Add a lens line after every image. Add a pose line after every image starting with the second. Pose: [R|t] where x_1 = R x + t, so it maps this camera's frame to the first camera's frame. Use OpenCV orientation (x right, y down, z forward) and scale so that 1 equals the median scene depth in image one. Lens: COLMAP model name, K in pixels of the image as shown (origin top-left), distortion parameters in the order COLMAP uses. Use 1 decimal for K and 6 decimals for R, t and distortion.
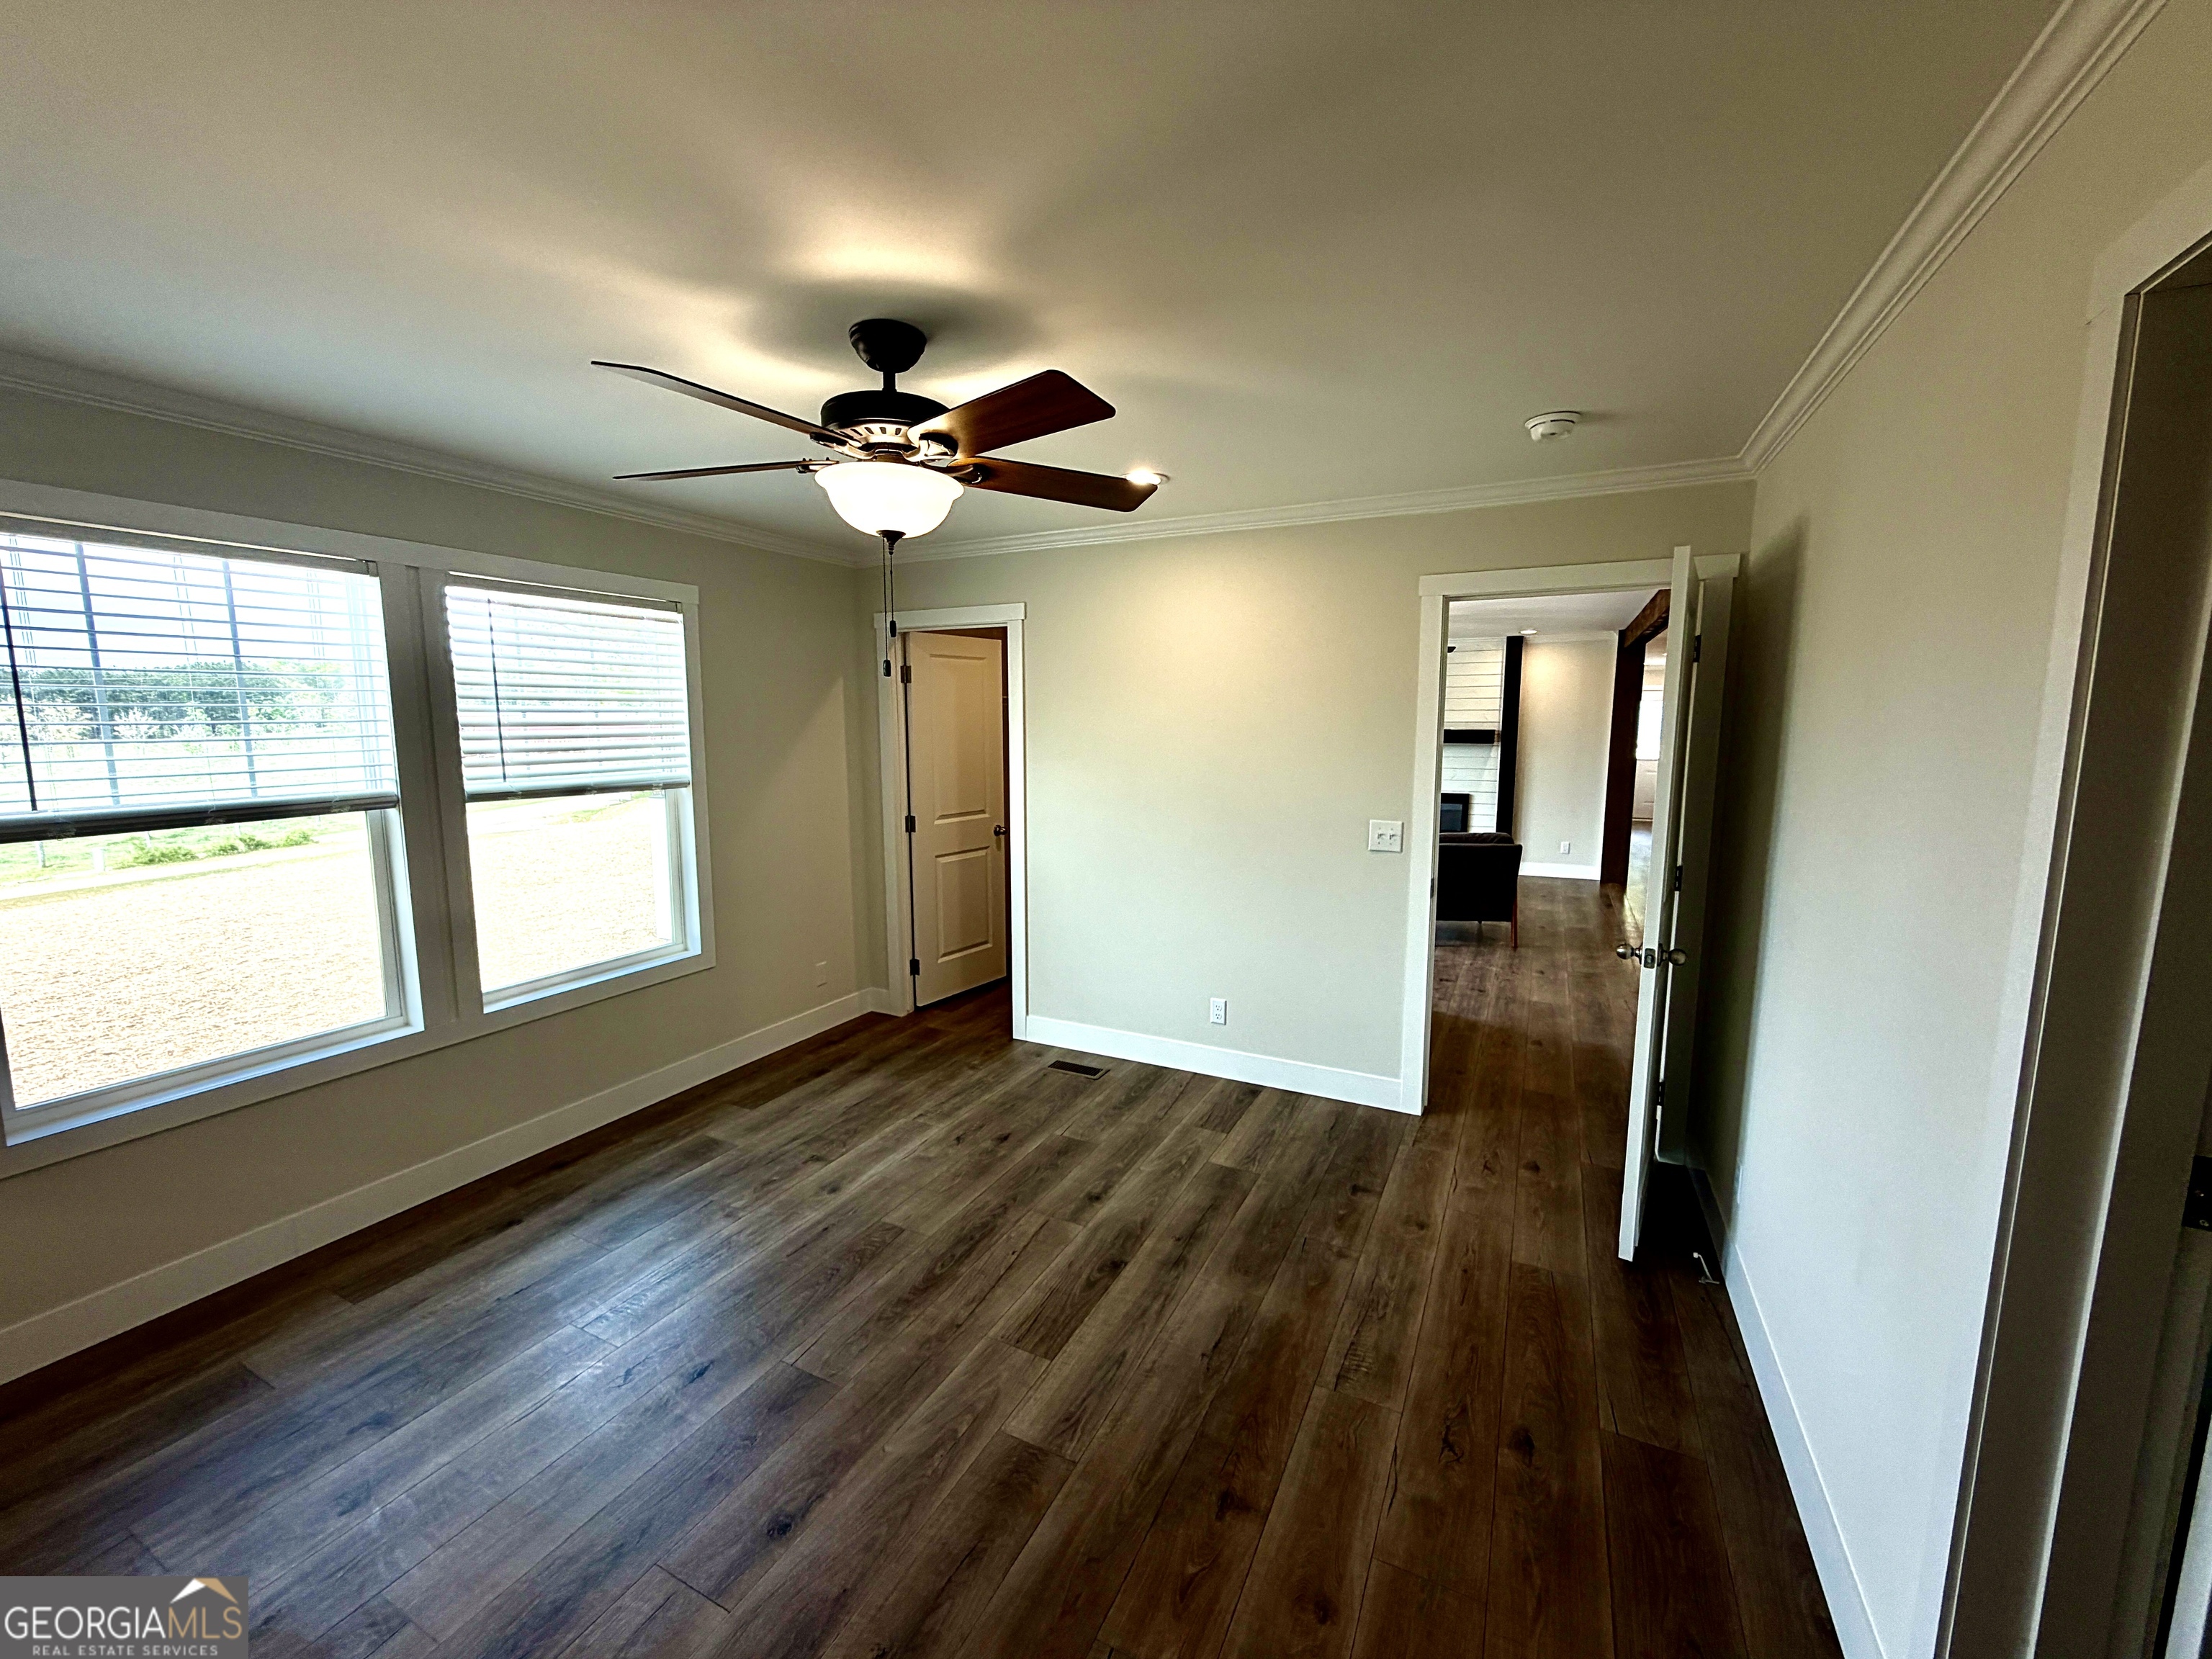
lens RADIAL K [[882.4, 0, 1108.9], [0, 882.4, 819.3], [0, 0, 1]] dist [0.002609, -0.000020]
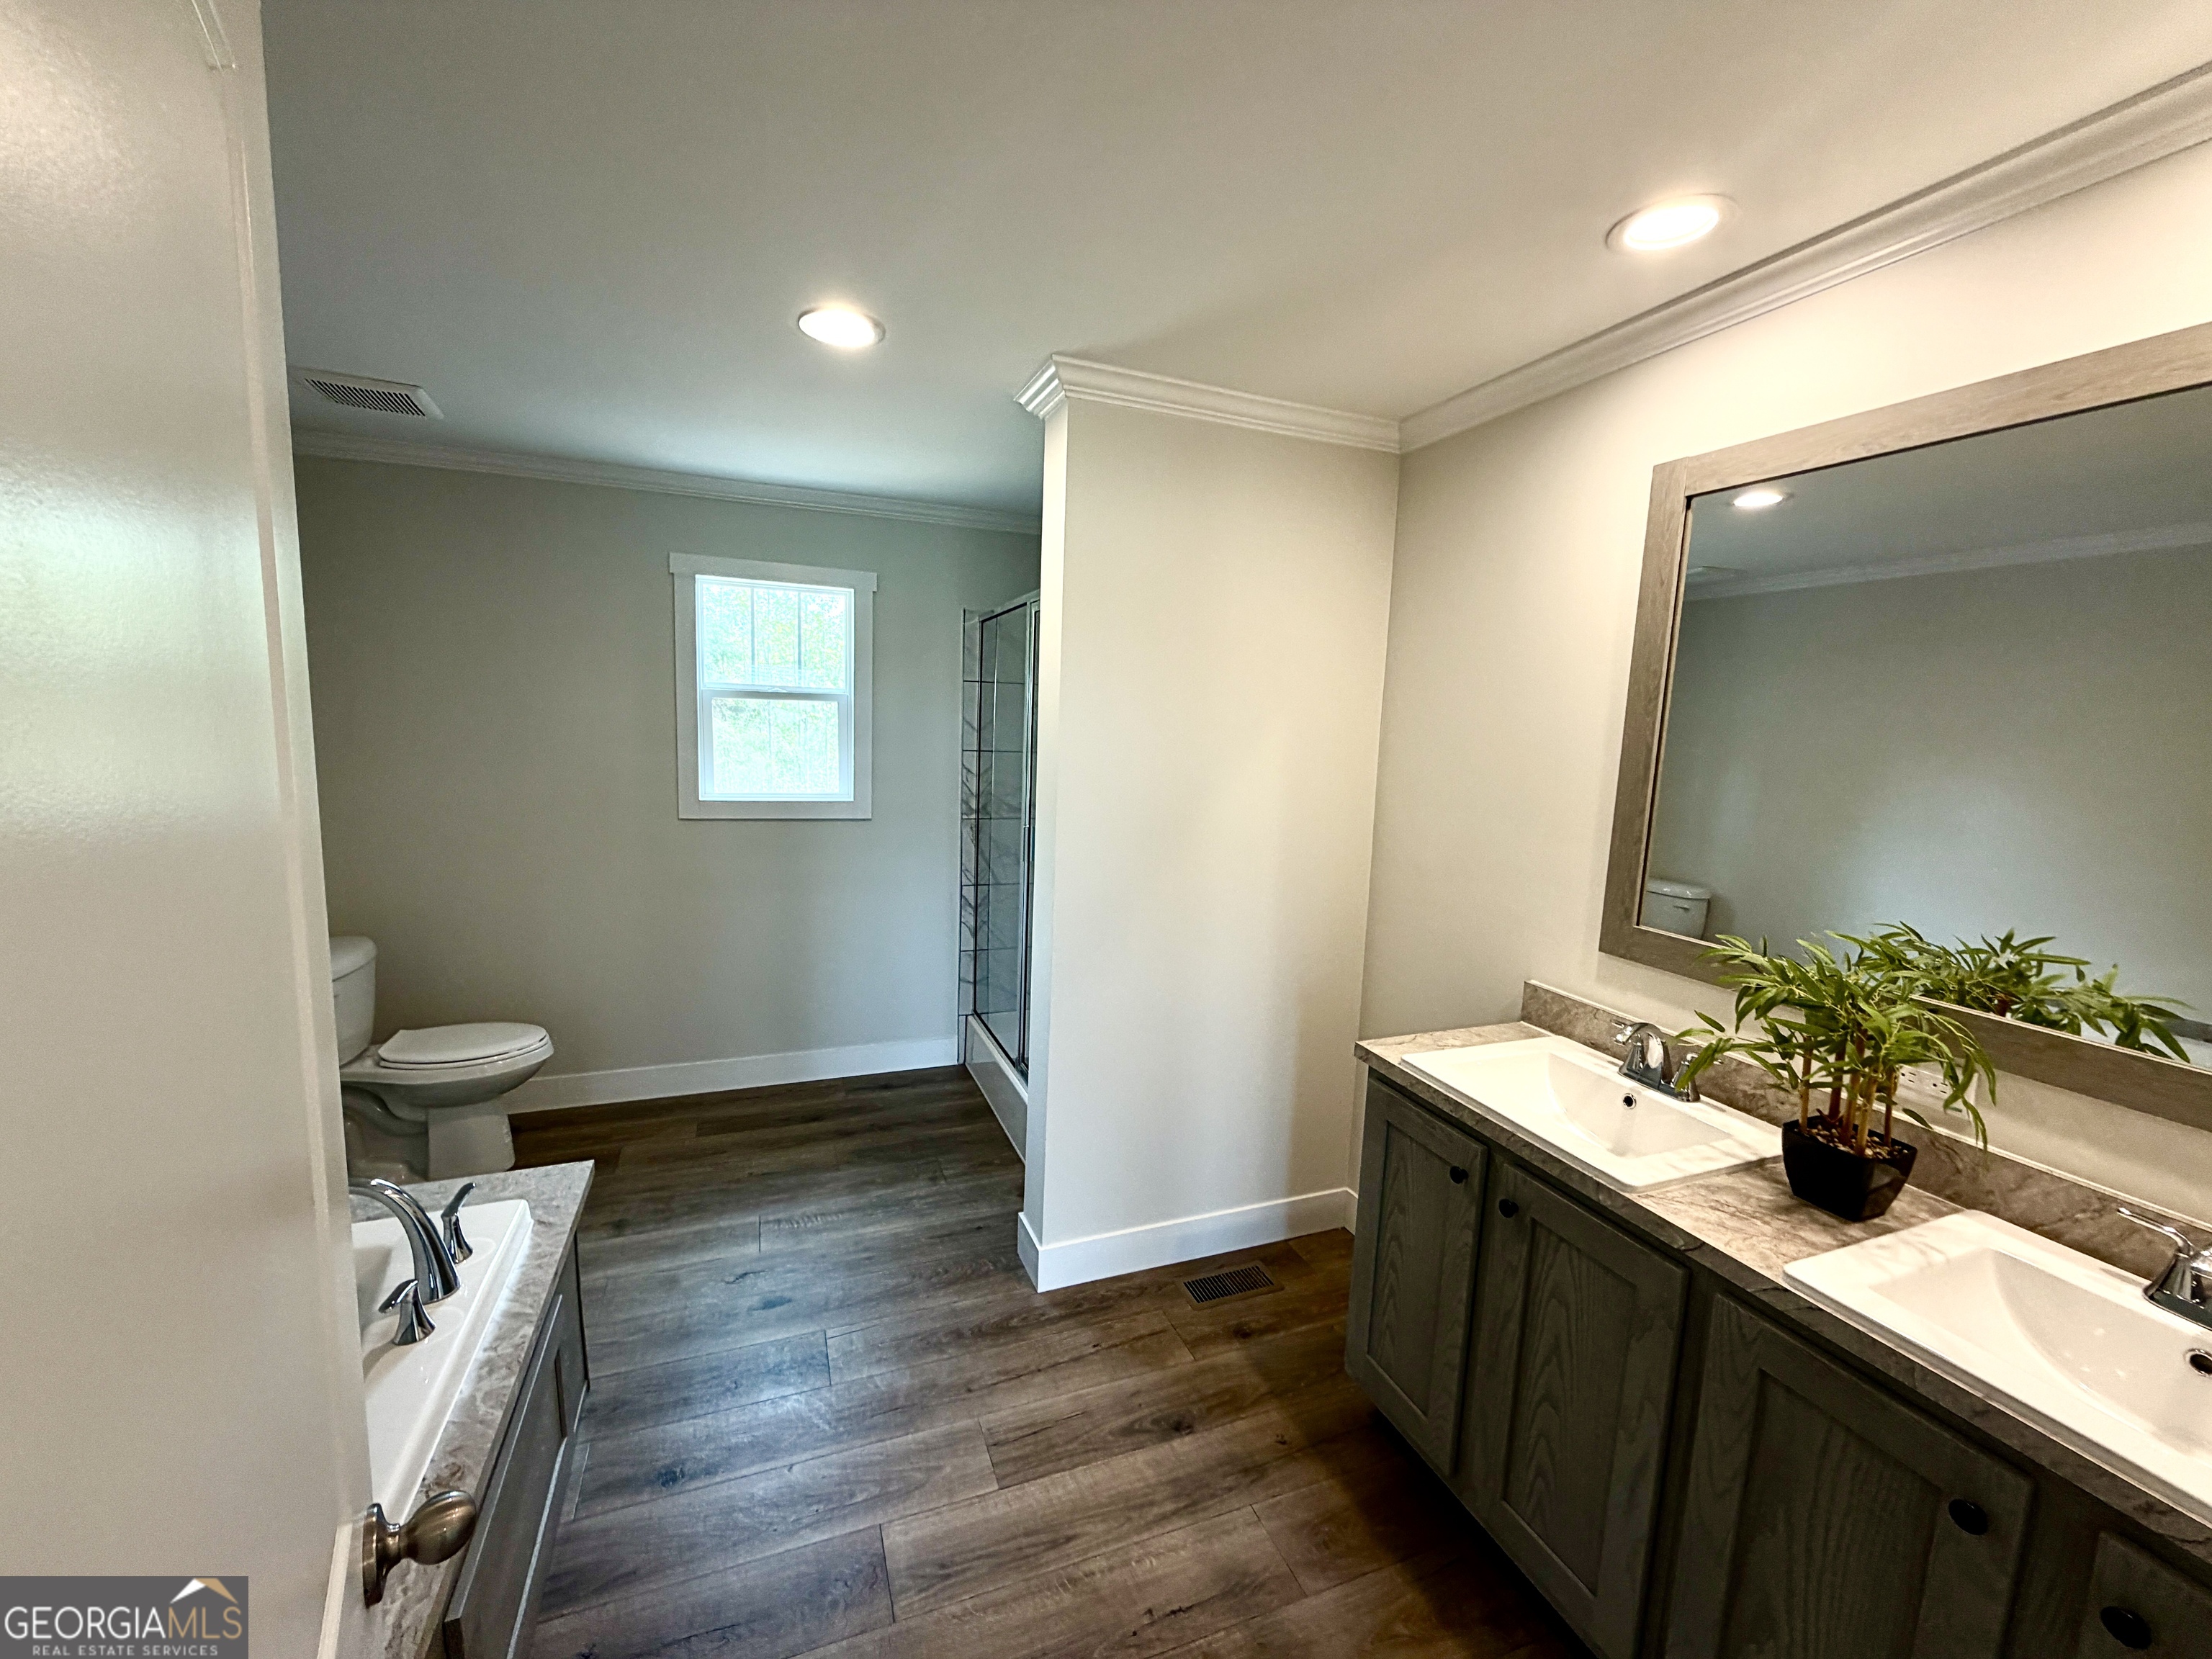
lens RADIAL K [[882.4, 0, 1096.1], [0, 882.4, 833.6], [0, 0, 1]] dist [0.002609, -0.000020]
pose [[0.749214, 0.120026, -0.651362, 0.380103], [-0.126108, 0.991303, 0.037613, -0.024584], [0.650211, 0.053962, 0.757835, 0.333878]]
